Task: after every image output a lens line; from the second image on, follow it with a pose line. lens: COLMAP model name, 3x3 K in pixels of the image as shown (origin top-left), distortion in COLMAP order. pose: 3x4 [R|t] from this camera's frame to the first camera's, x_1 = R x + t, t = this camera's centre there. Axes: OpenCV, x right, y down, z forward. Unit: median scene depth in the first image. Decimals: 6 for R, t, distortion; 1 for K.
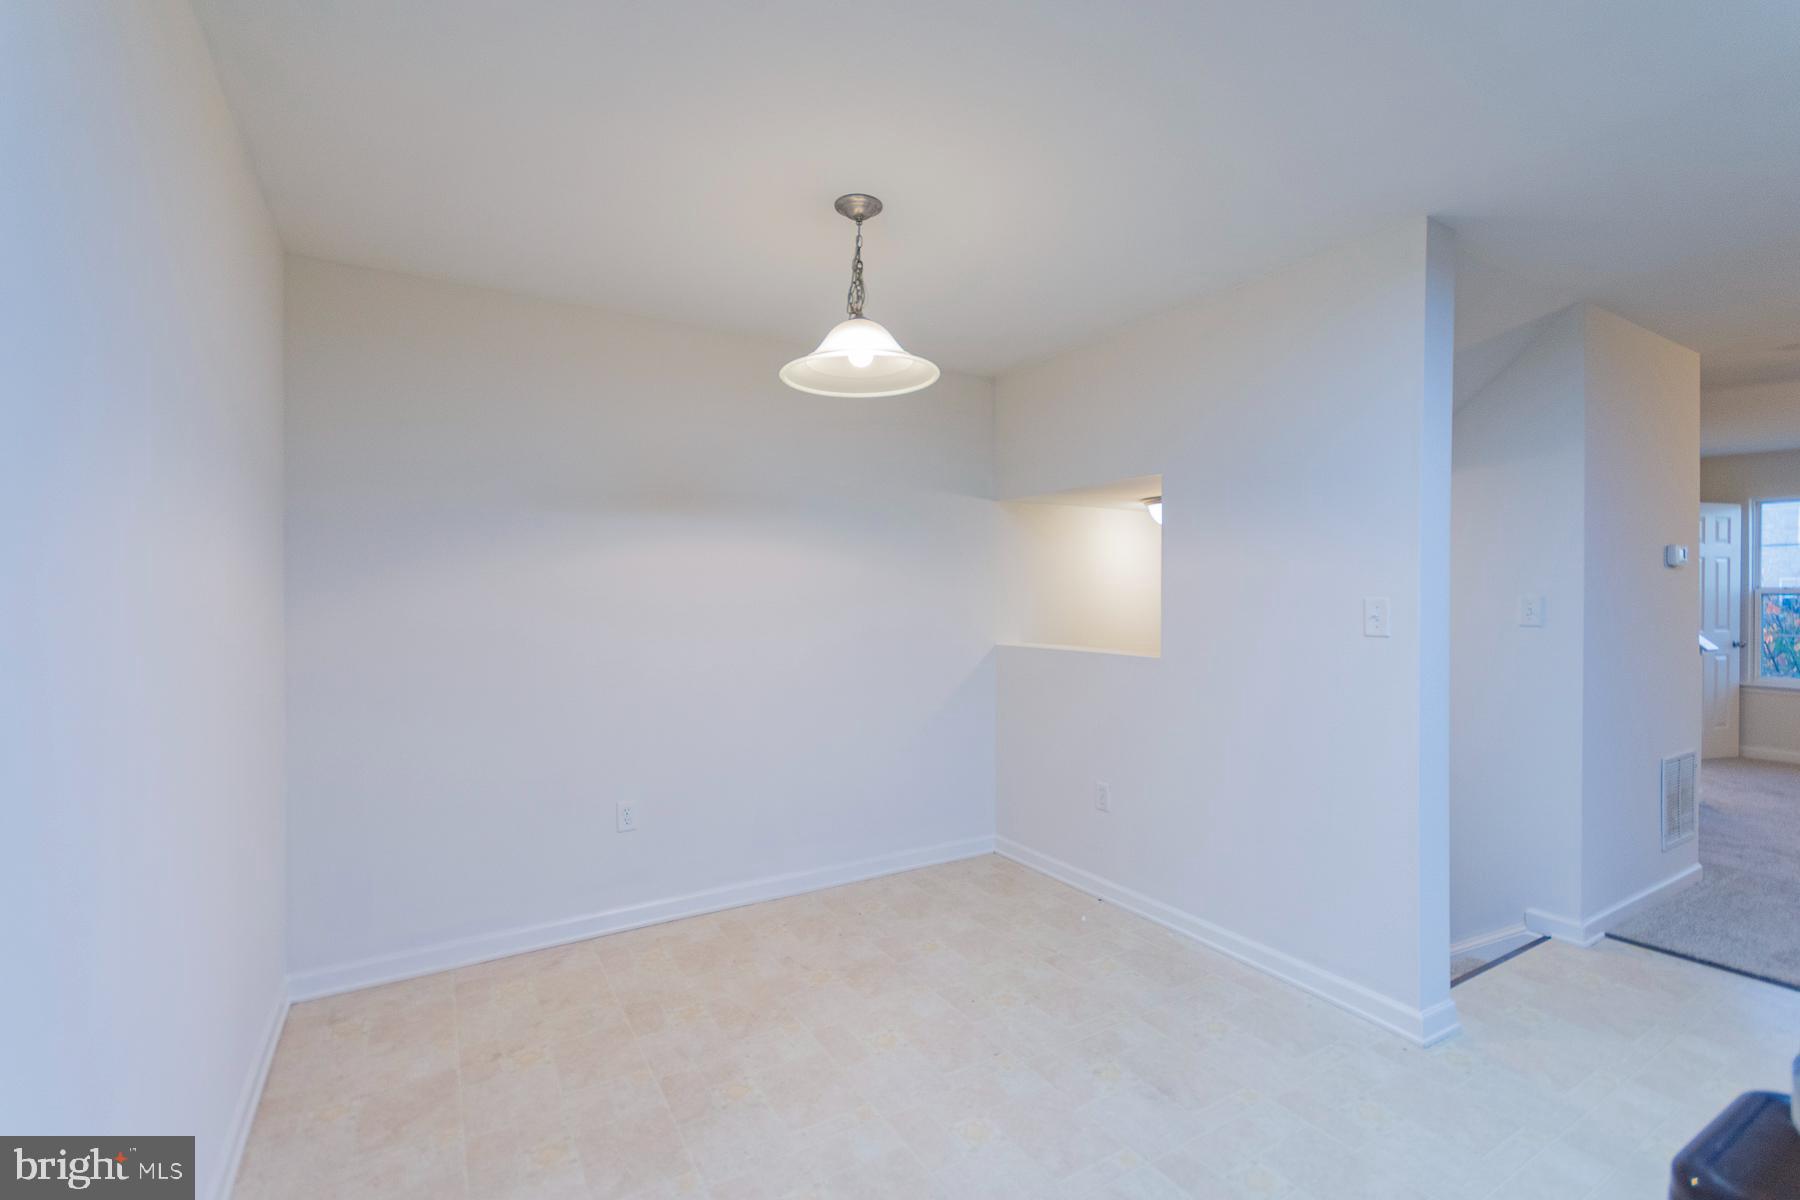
lens RADIAL K [[788.3, 0, 902.4], [0, 788.3, 607.4], [0, 0, 1]] dist [0.008303, -0.002185]
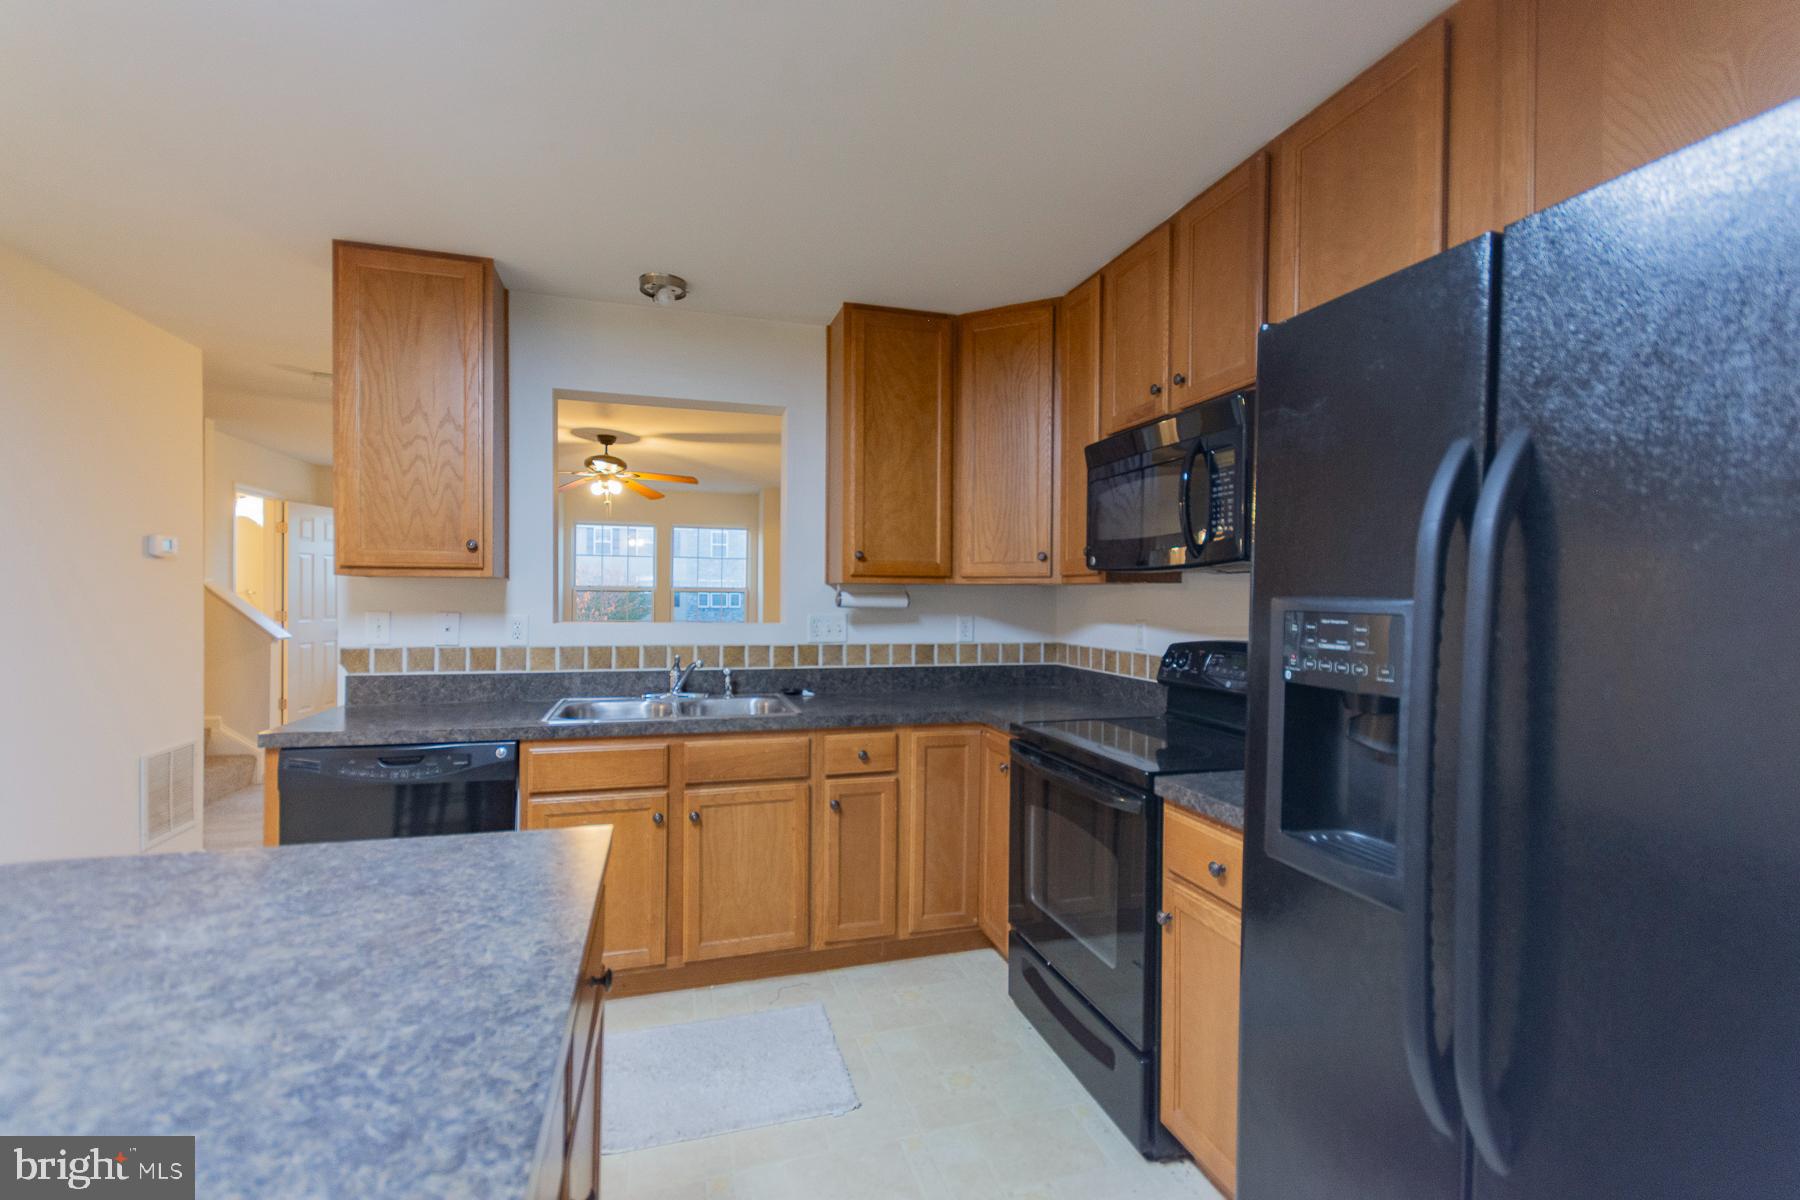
lens RADIAL K [[788.3, 0, 898.6], [0, 788.3, 602.2], [0, 0, 1]] dist [0.008303, -0.002185]
pose [[0.245569, -0.005509, 0.969363, 0.282950], [0.002790, 0.999984, 0.004976, 0.002139], [-0.969375, 0.001483, 0.245581, -0.145085]]
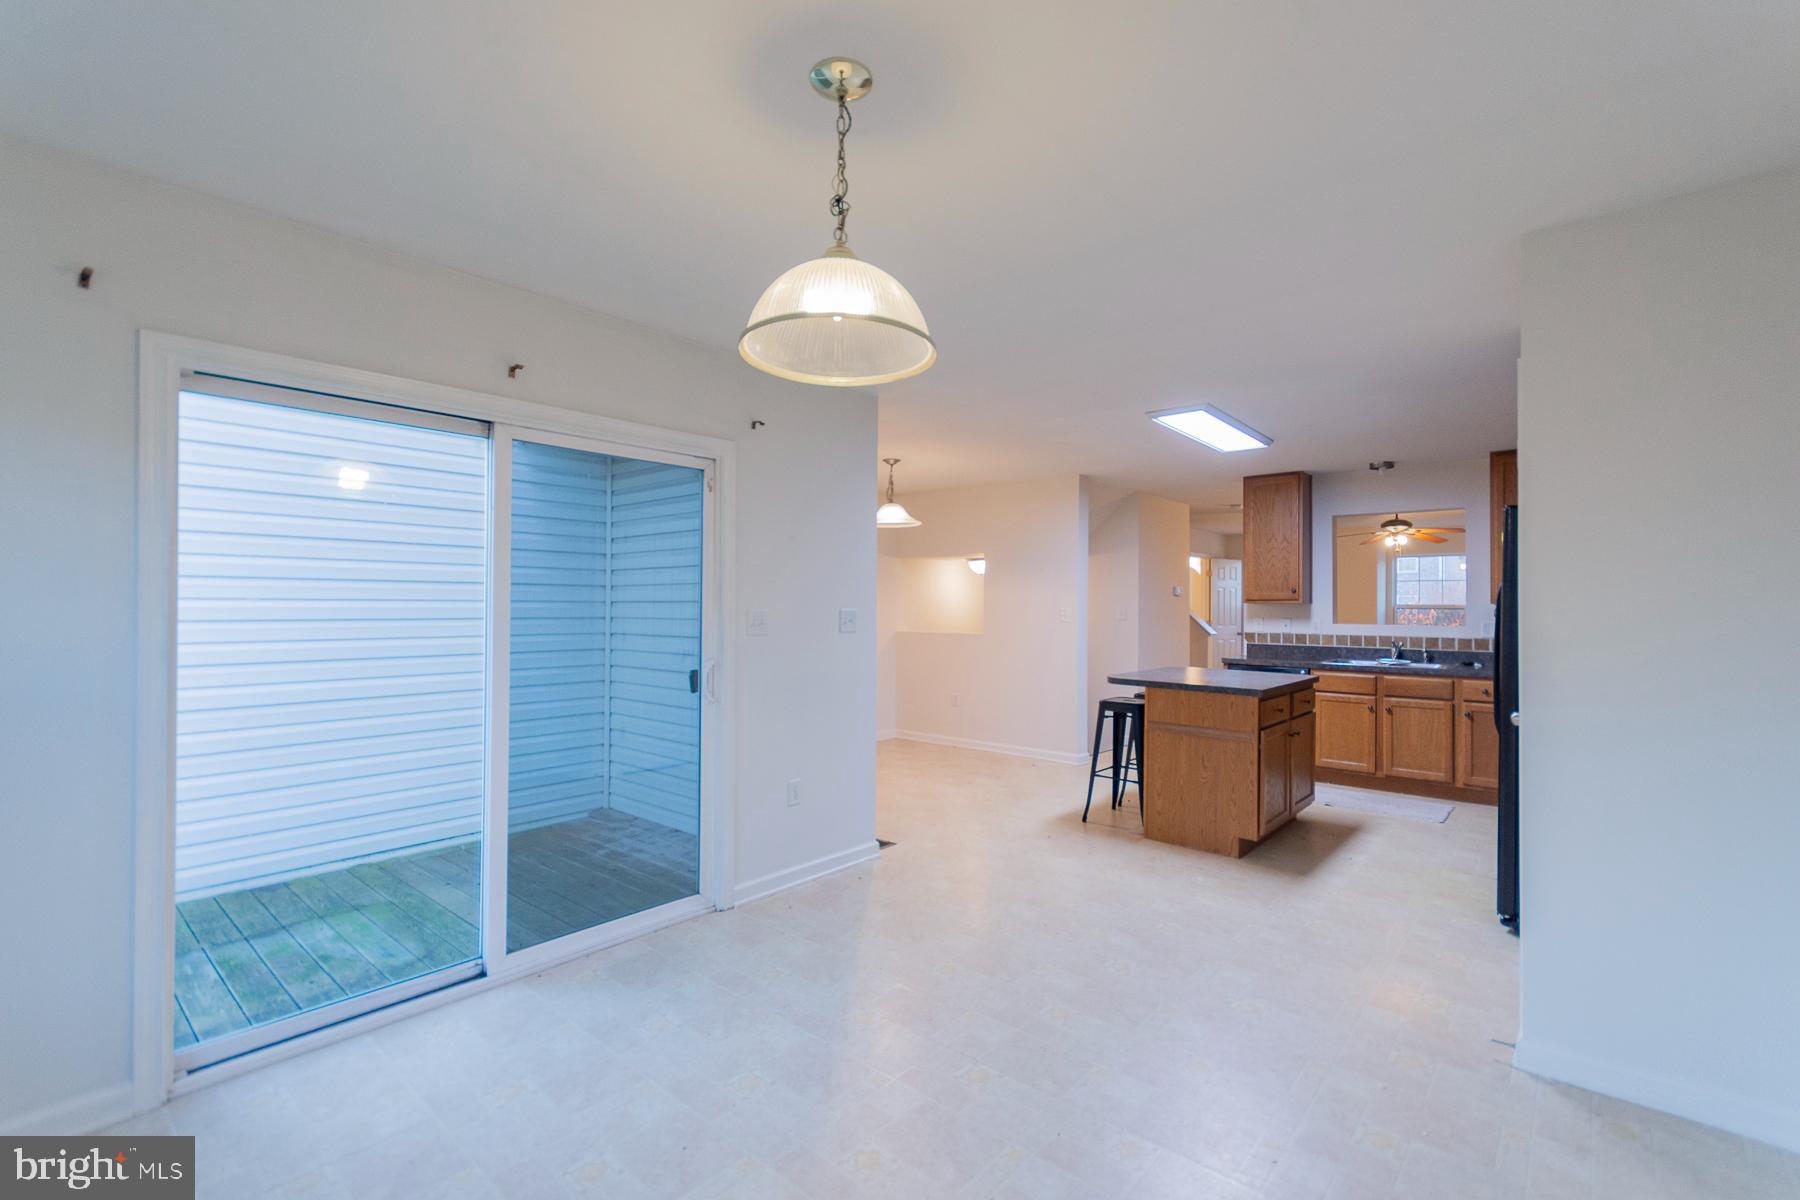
lens RADIAL K [[788.3, 0, 899.8], [0, 788.3, 600.7], [0, 0, 1]] dist [0.008303, -0.002185]
pose [[0.951577, 0.007619, 0.307317, -0.630674], [-0.002012, 0.999826, -0.018557, 0.011917], [-0.307405, 0.017040, 0.951426, -1.150371]]
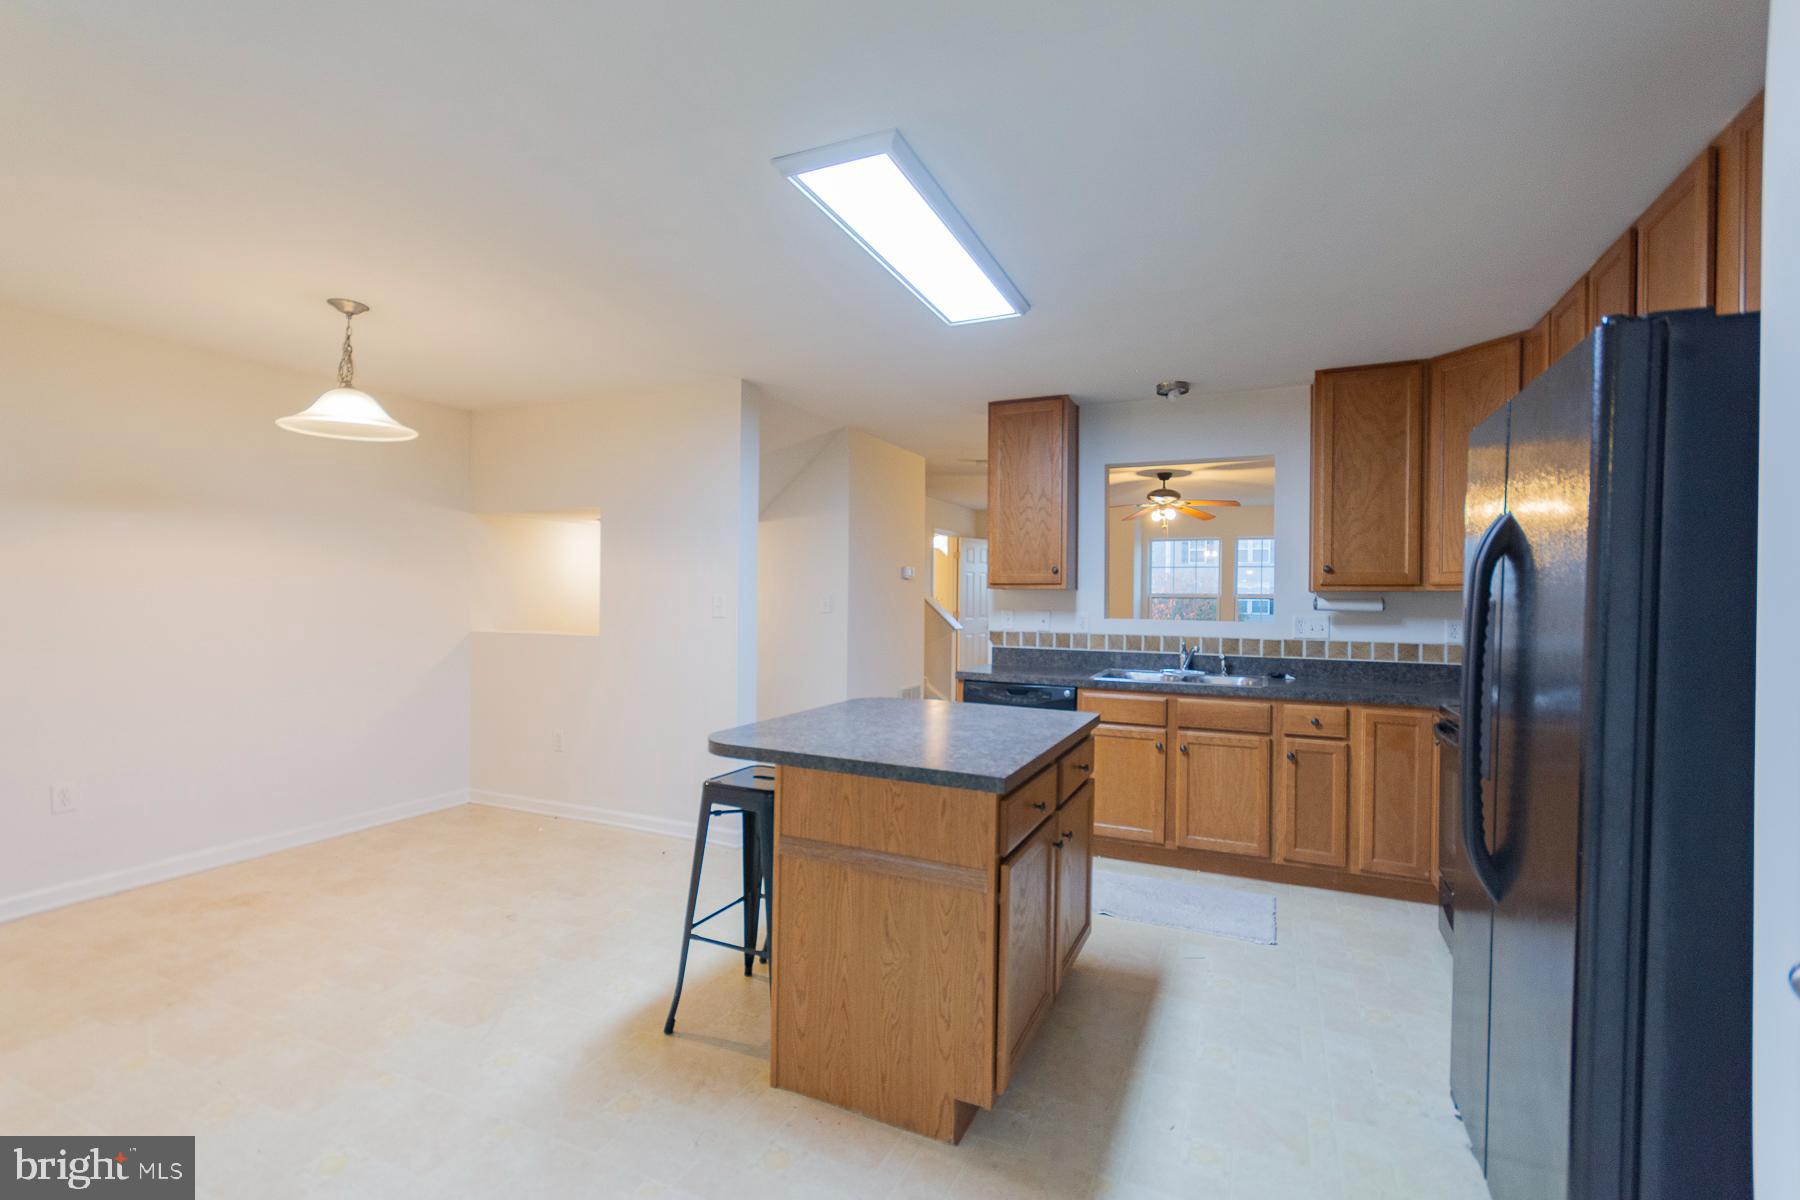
lens RADIAL K [[788.3, 0, 904.7], [0, 788.3, 602.4], [0, 0, 1]] dist [0.008303, -0.002185]
pose [[0.824512, 0.003774, 0.565831, -0.026104], [-0.002606, 0.999992, -0.002872, 0.006442], [-0.565838, 0.000893, 0.824516, -0.504372]]
